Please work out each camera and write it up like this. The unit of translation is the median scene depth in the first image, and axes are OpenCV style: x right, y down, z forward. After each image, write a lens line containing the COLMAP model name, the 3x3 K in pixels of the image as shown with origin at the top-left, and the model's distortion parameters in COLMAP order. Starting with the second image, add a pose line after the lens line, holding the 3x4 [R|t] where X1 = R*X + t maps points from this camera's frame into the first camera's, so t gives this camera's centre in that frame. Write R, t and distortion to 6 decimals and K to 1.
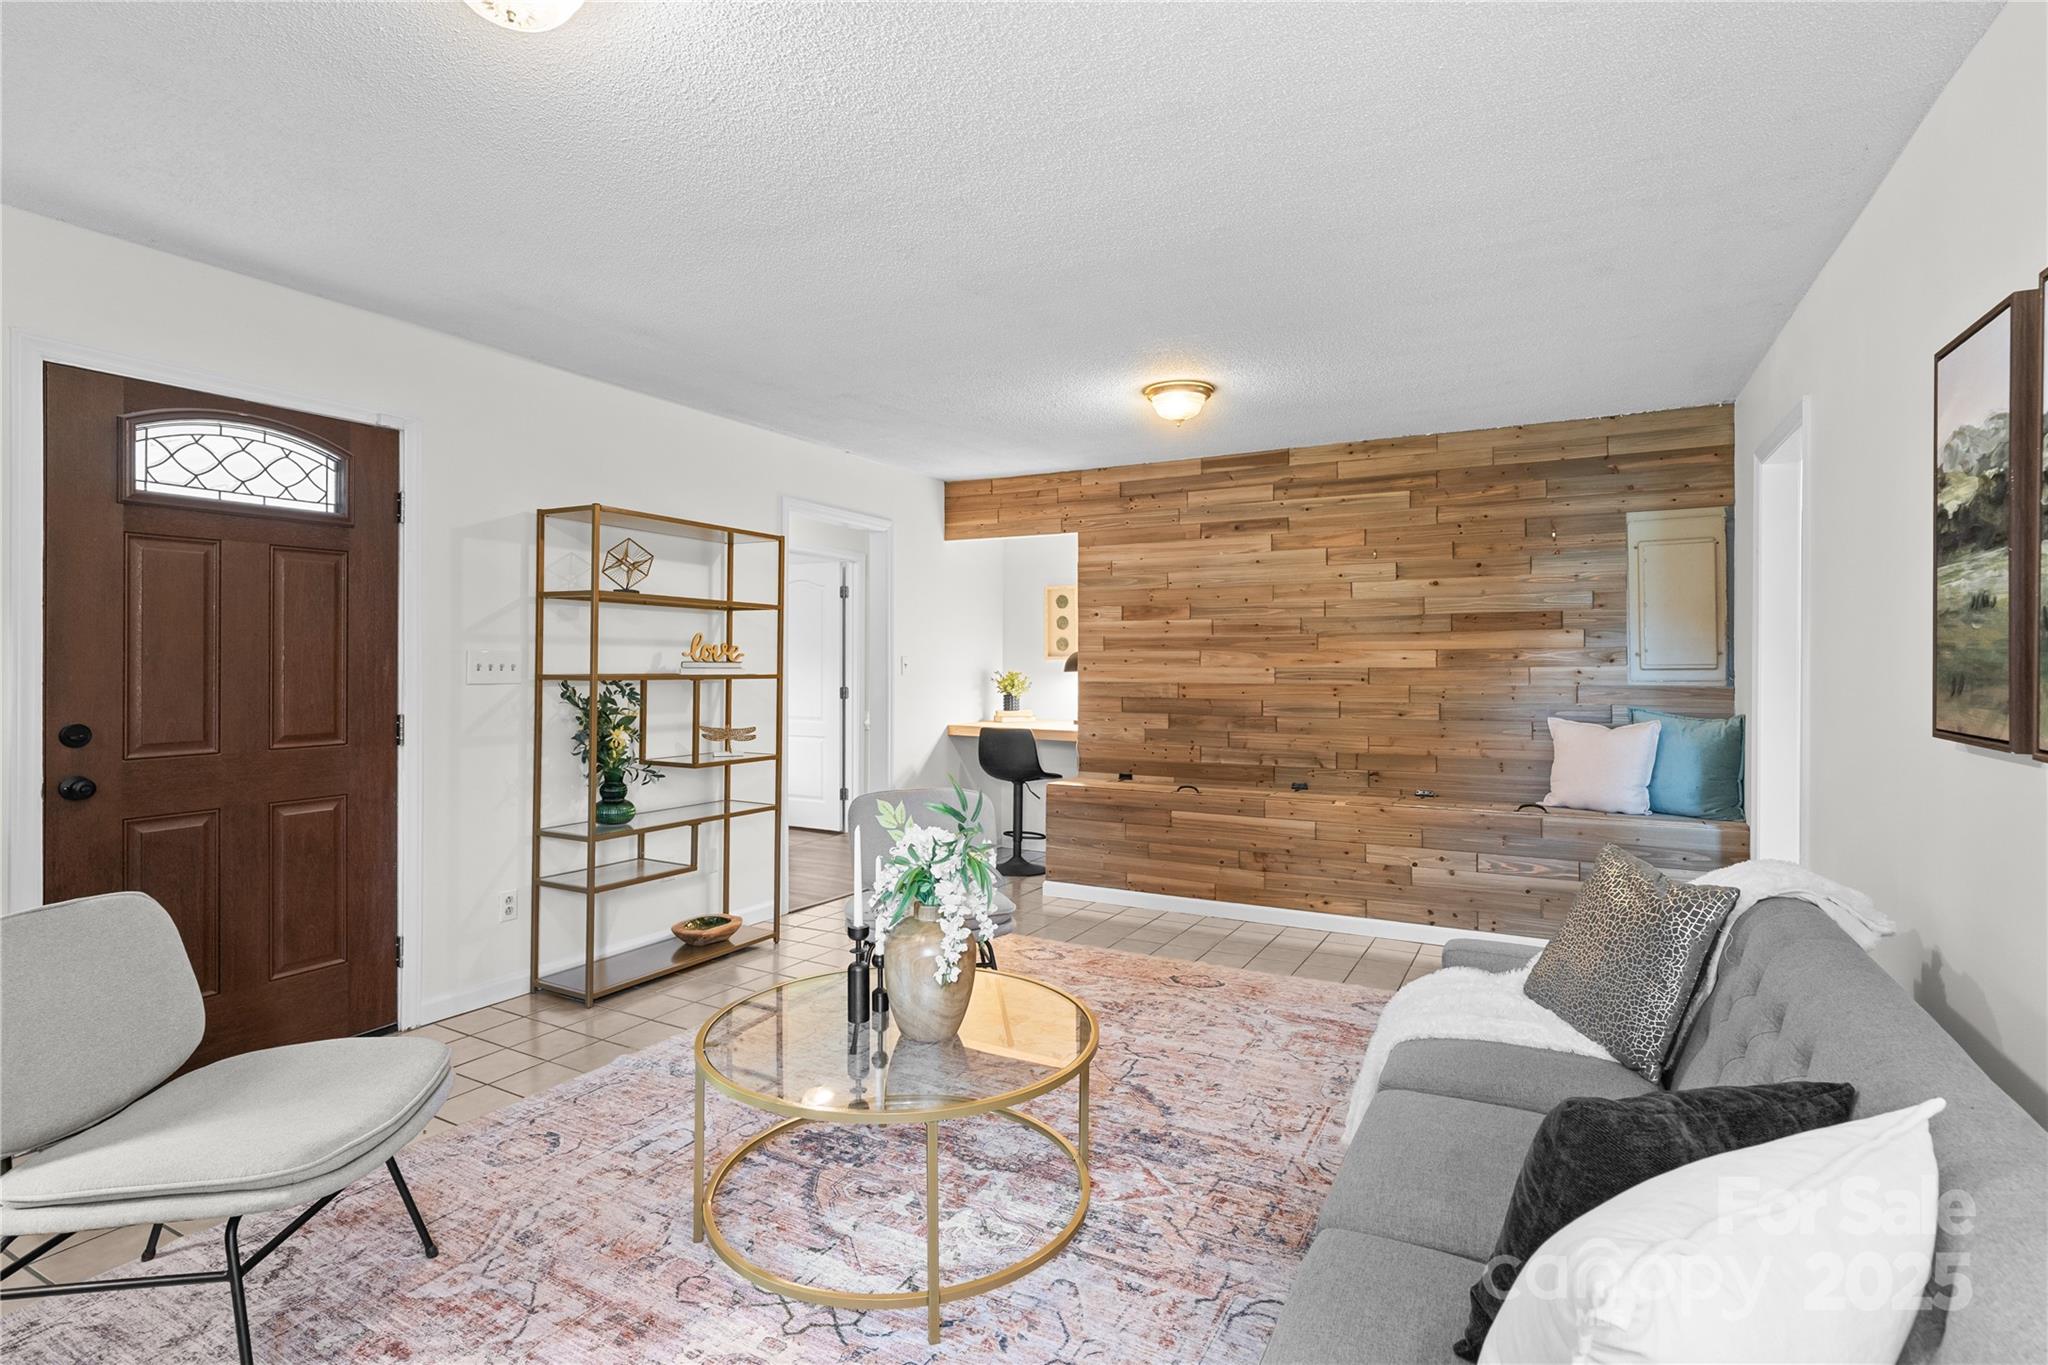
lens RADIAL K [[974.9, 0, 1023.9], [0, 974.9, 670.5], [0, 0, 1]] dist [-0.014492, -0.000465]
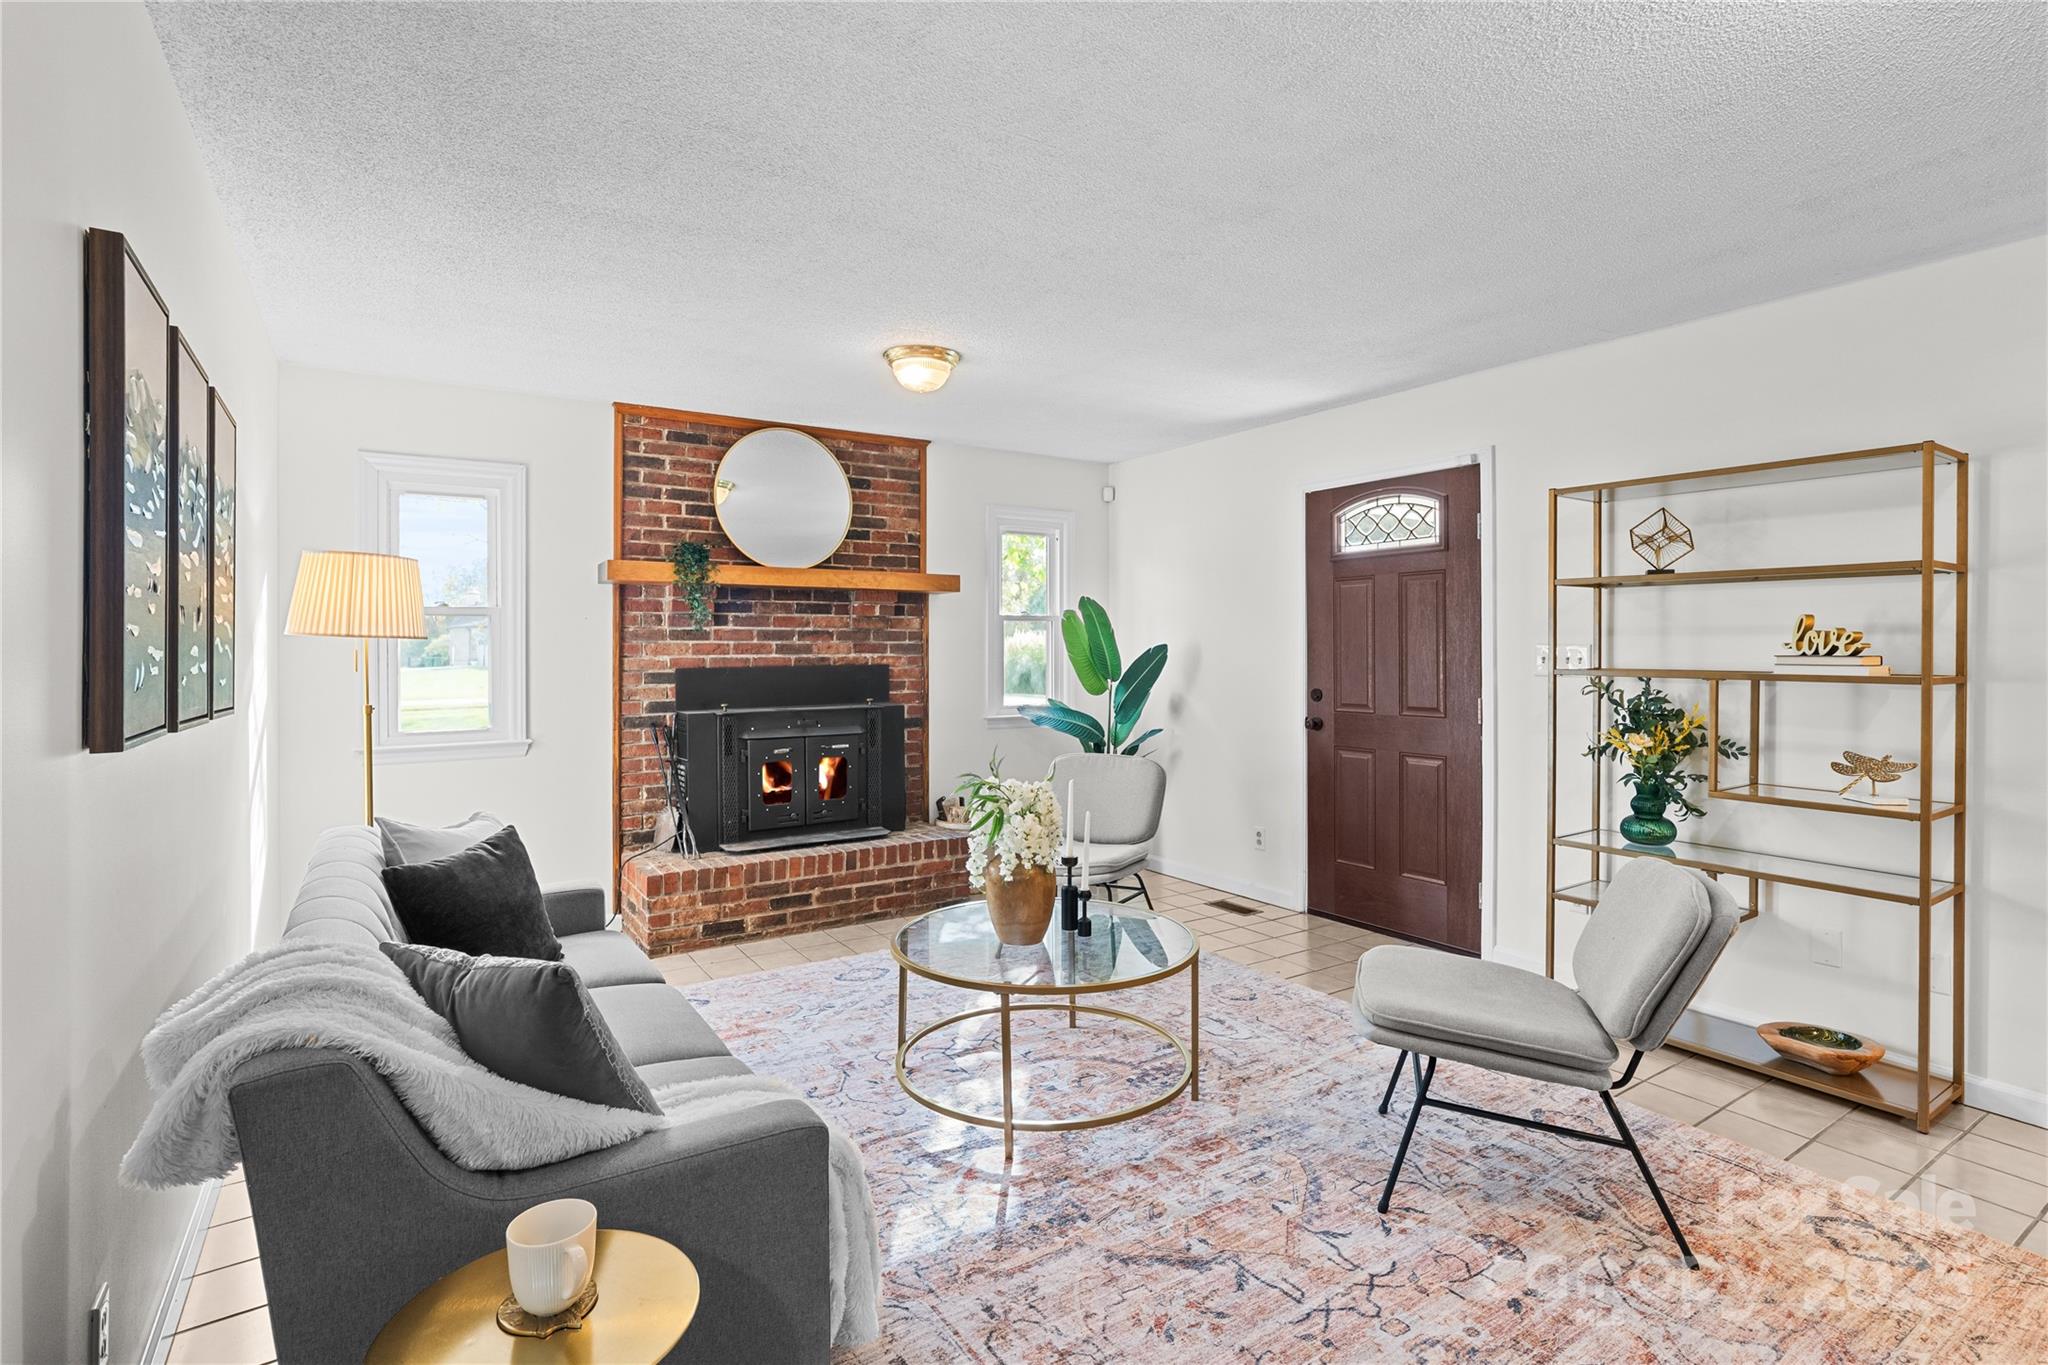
lens RADIAL K [[974.9, 0, 1018.9], [0, 974.9, 649.5], [0, 0, 1]] dist [-0.014492, -0.000465]
pose [[-0.465986, -0.002200, -0.884790, 0.780800], [-0.005964, 0.999982, 0.000655, -0.013447], [0.884772, 0.005582, -0.465990, 1.183299]]
